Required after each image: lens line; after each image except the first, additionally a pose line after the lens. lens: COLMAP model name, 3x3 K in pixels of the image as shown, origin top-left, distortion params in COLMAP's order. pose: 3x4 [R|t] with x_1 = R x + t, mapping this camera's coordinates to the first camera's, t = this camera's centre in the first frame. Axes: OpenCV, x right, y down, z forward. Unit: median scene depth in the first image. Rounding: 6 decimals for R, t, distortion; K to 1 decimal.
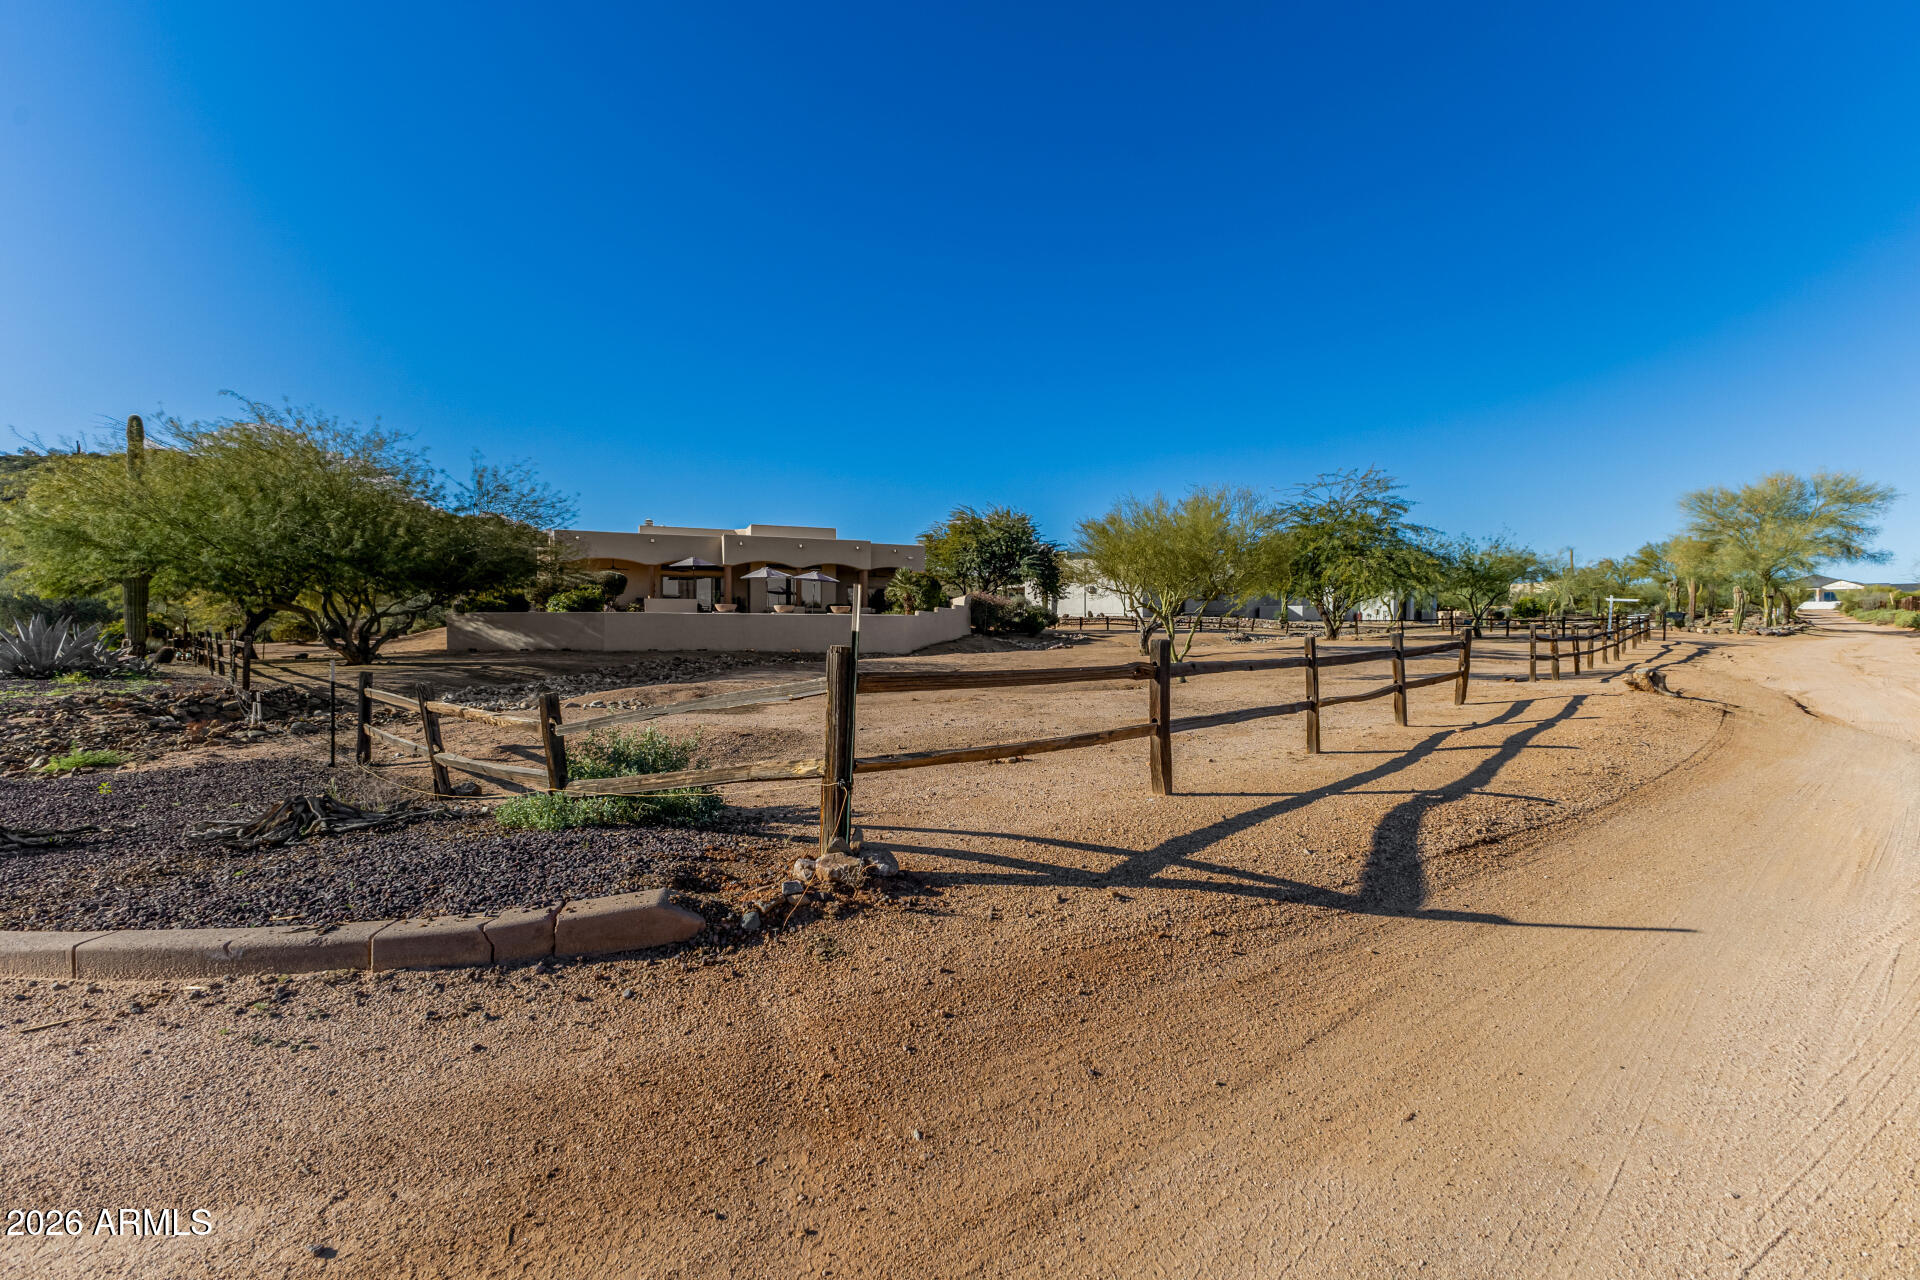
lens RADIAL K [[810.9, 0, 964.6], [0, 810.9, 652.3], [0, 0, 1]] dist [0.001384, 0.000044]
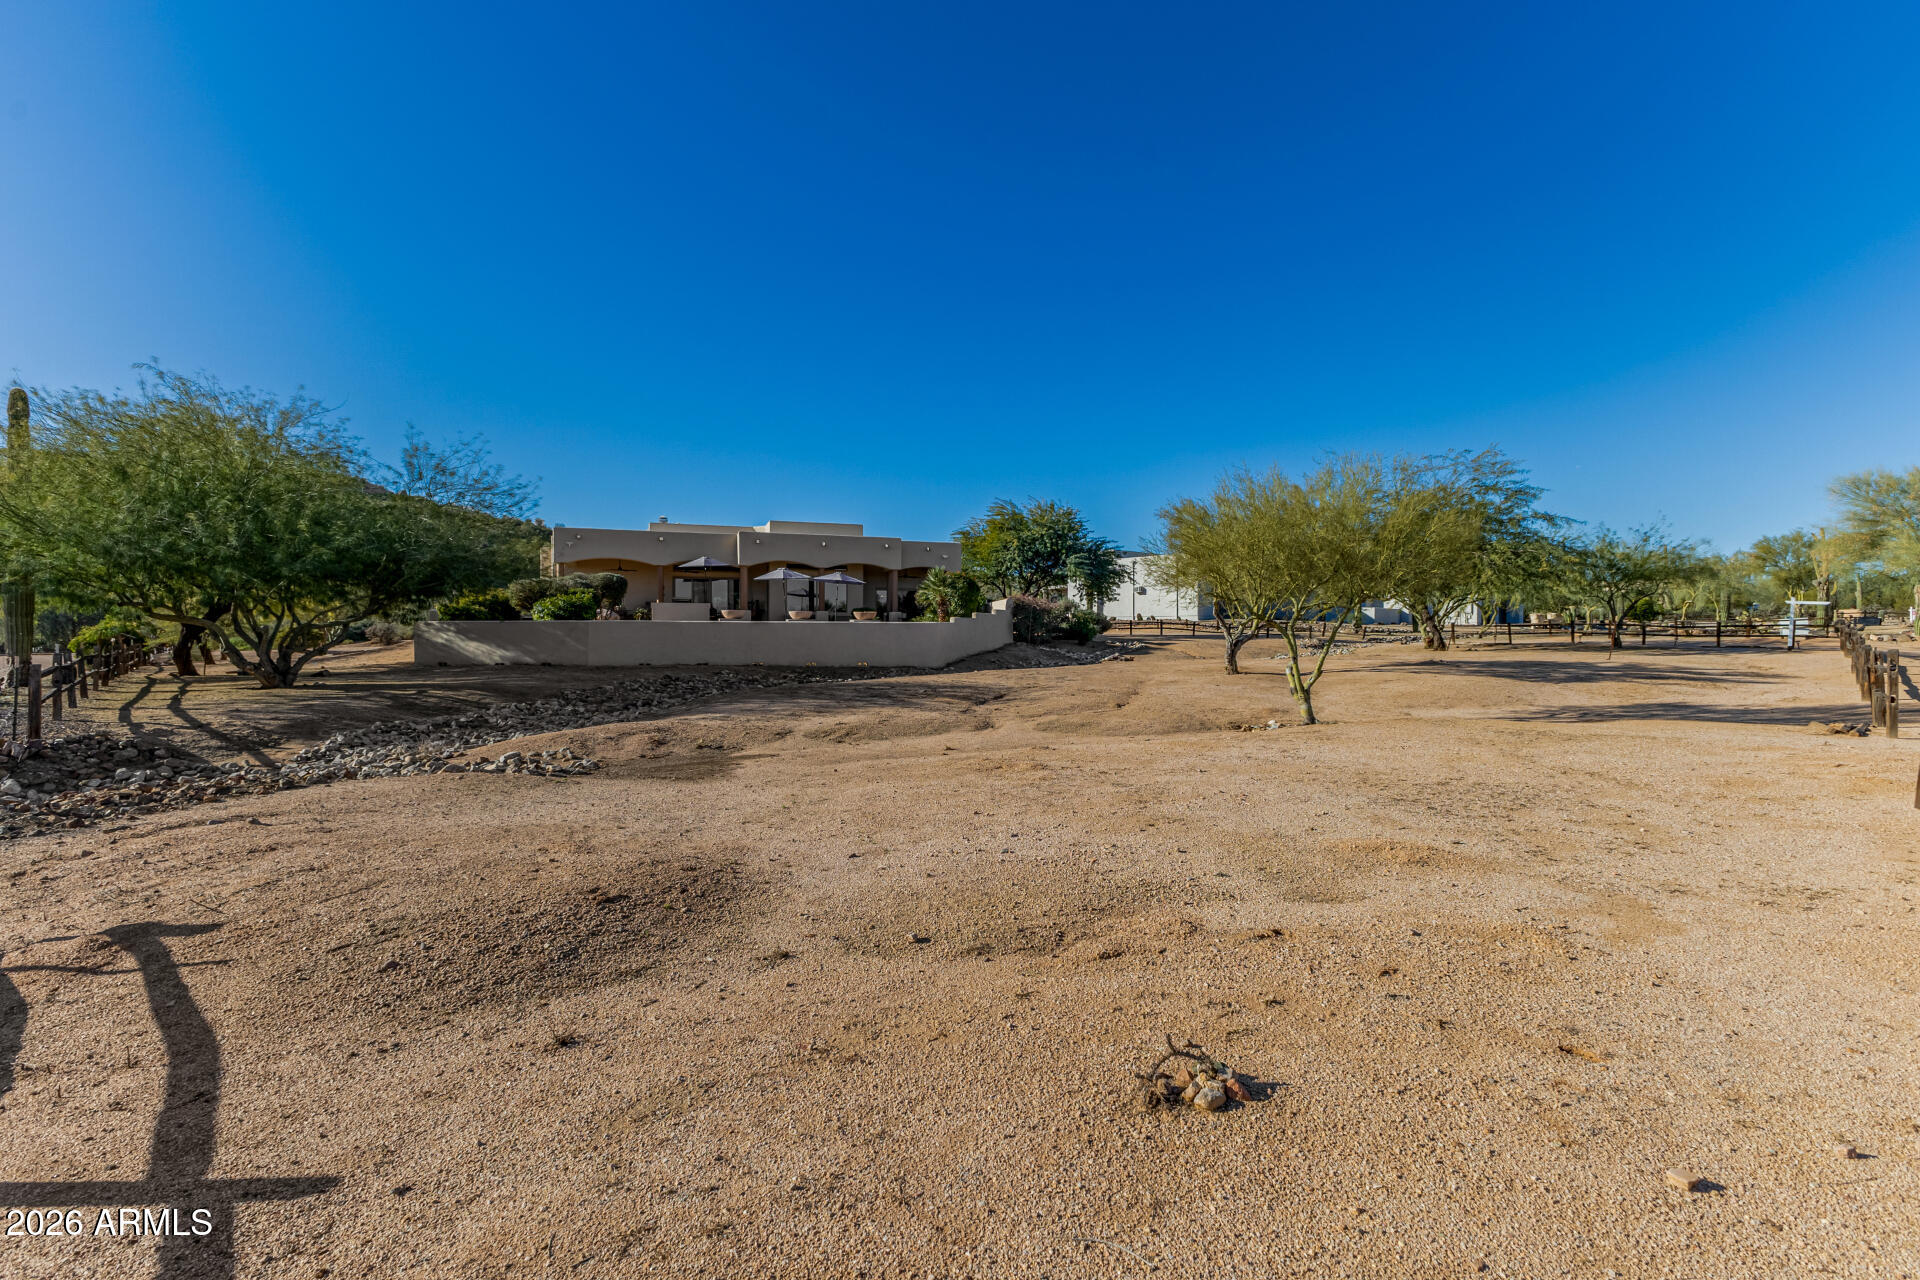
lens RADIAL K [[810.9, 0, 950.3], [0, 810.9, 636.6], [0, 0, 1]] dist [0.001384, 0.000044]
pose [[0.998160, 0.000796, -0.060629, -0.007395], [-0.001962, 0.999814, -0.019187, -0.012052], [0.060602, 0.019270, 0.997976, 0.119162]]
